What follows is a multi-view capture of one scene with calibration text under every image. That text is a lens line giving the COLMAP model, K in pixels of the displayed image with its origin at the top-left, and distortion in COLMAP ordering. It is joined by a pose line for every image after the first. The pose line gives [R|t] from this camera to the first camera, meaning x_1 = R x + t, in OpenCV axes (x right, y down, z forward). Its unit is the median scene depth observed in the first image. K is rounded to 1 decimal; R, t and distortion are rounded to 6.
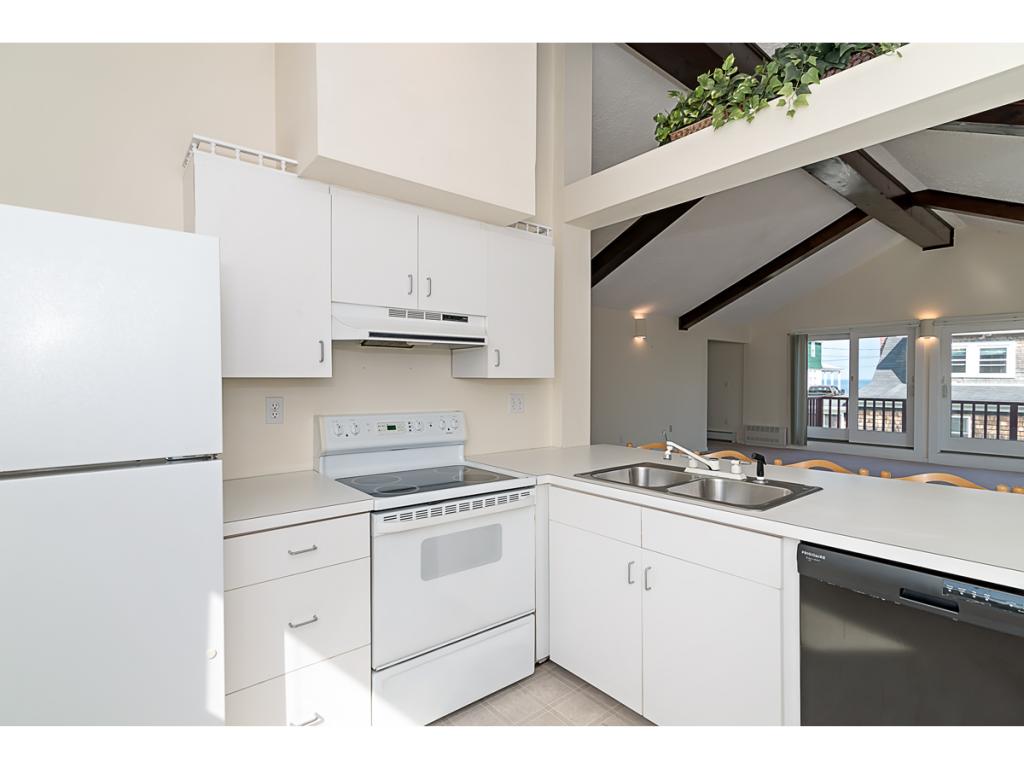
lens RADIAL K [[517.0, 0, 518.6], [0, 517.0, 387.3], [0, 0, 1]] dist [-0.001074, -0.000278]
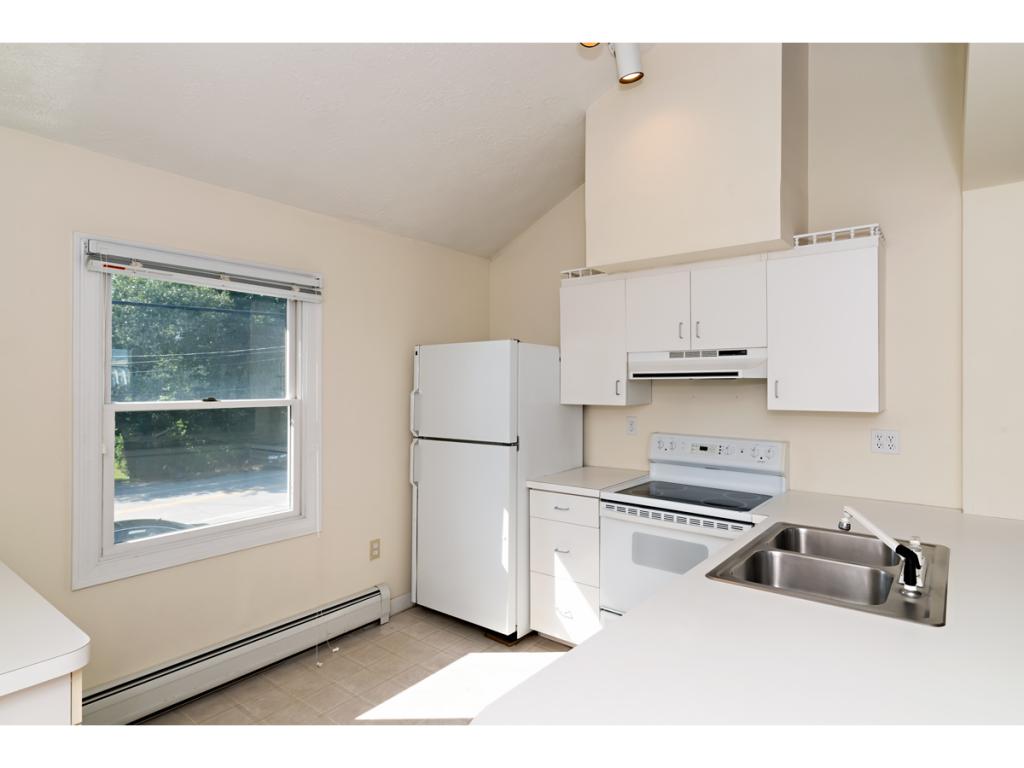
lens RADIAL K [[552.9, 0, 513.7], [0, 552.9, 382.8], [0, 0, 1]] dist [0.000303, -0.000127]
pose [[0.200010, -0.001174, -0.979793, 0.970394], [-0.016015, 0.999862, -0.004467, -0.063067], [0.979663, 0.016585, 0.199963, 0.348945]]
